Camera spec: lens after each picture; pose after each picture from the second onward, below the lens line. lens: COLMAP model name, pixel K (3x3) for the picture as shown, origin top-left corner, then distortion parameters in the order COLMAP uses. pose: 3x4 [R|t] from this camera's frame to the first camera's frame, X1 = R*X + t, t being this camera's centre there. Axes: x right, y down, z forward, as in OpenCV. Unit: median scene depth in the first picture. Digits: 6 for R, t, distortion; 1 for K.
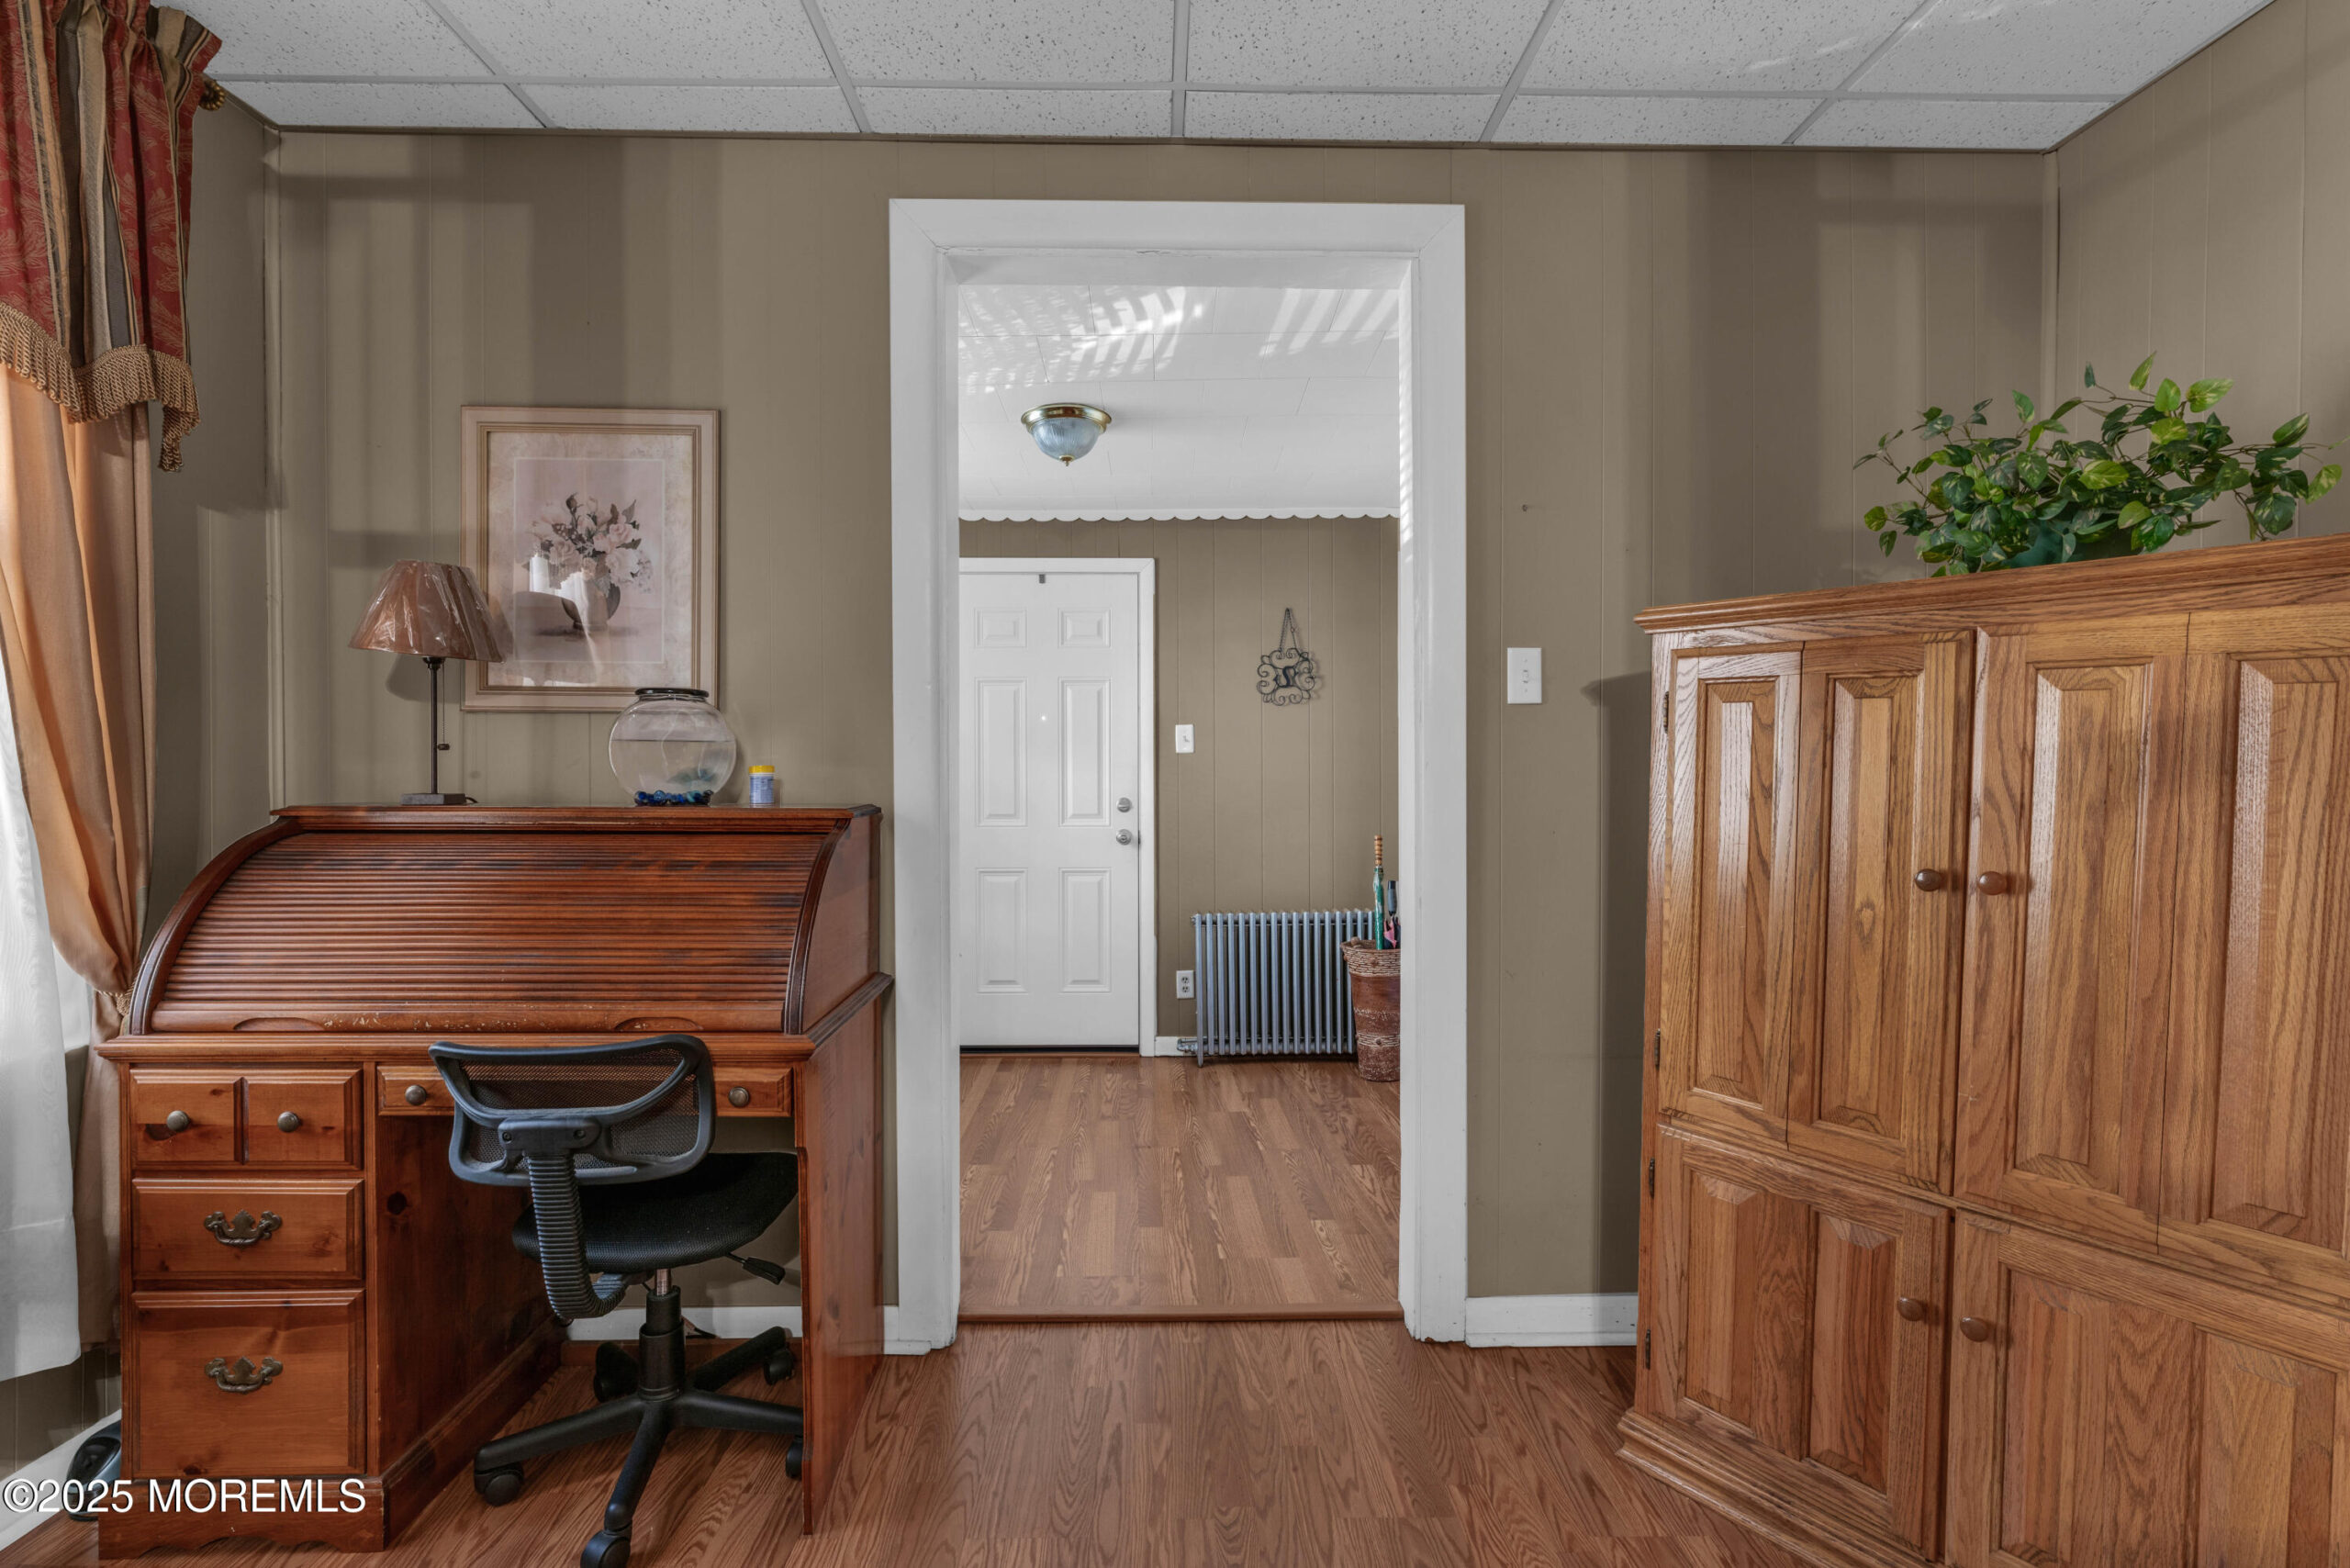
lens RADIAL K [[1110.8, 0, 1163.4], [0, 1110.8, 783.9], [0, 0, 1]] dist [-0.000717, -0.000147]
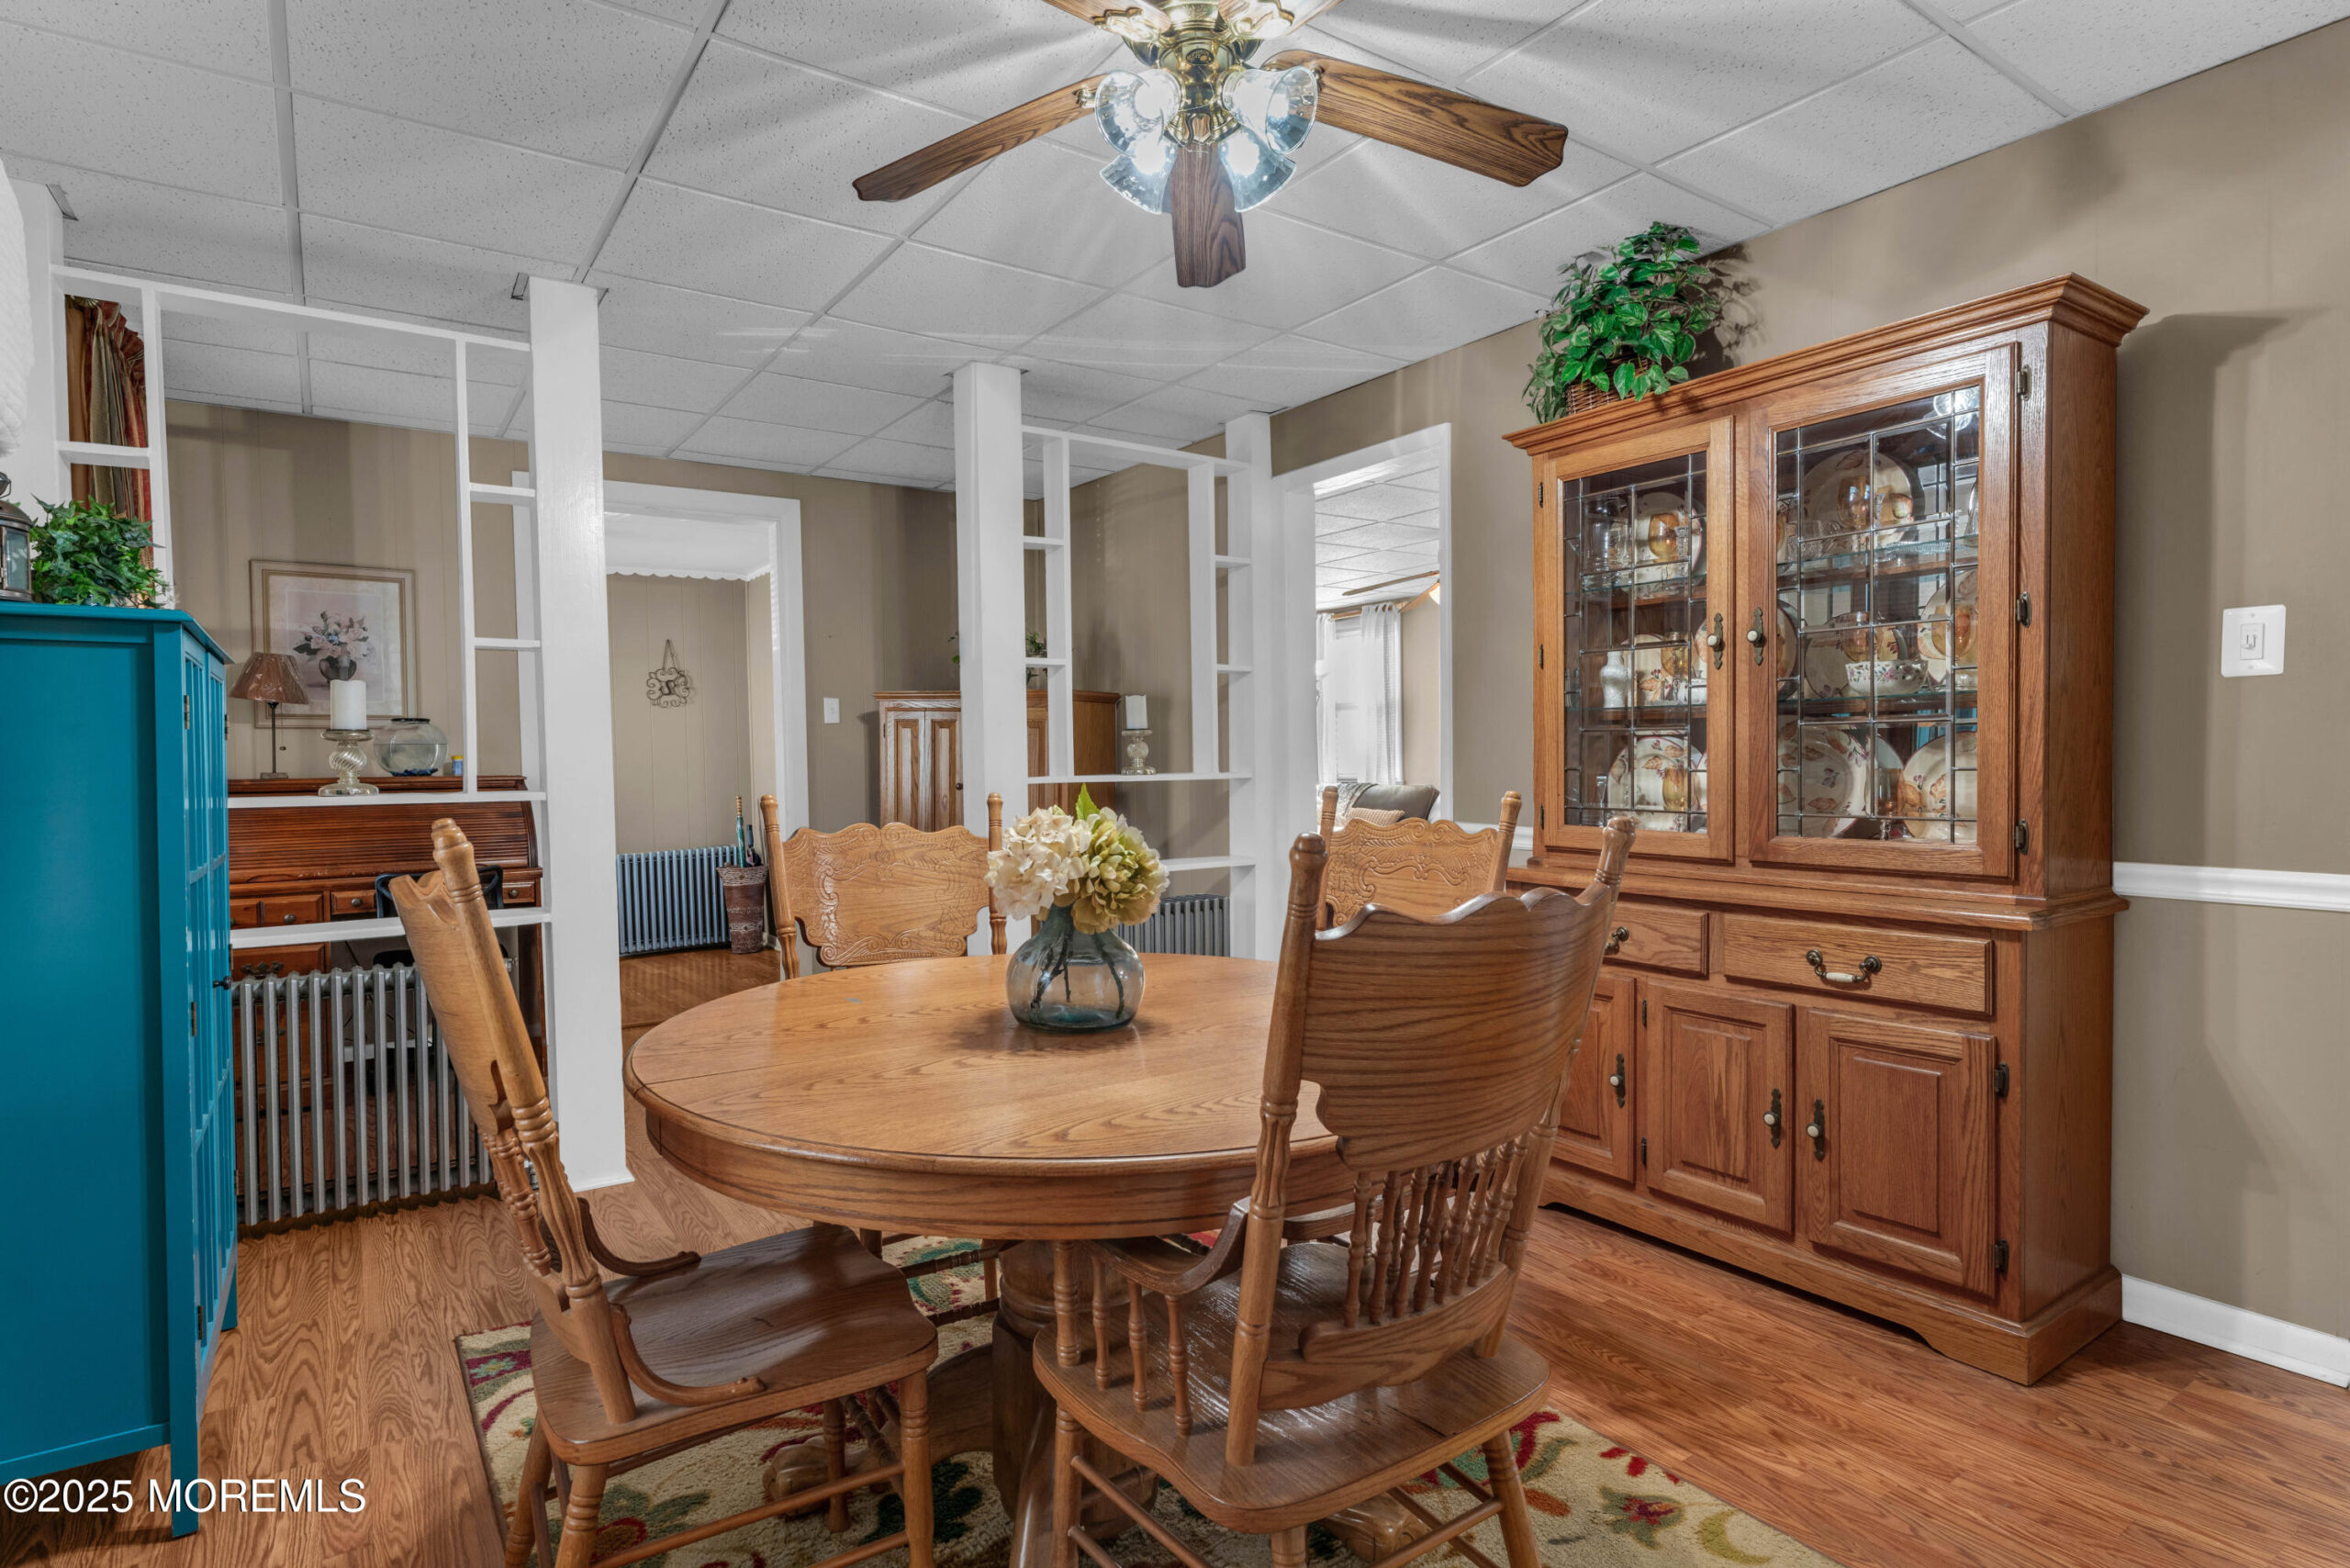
lens RADIAL K [[1239.2, 0, 1167.6], [0, 1239.2, 779.3], [0, 0, 1]] dist [-0.007182, -0.000691]
pose [[0.838884, -0.024998, 0.543735, -0.478768], [0.017787, 0.999670, 0.018518, 0.007059], [-0.544019, -0.005863, 0.839052, -1.499850]]
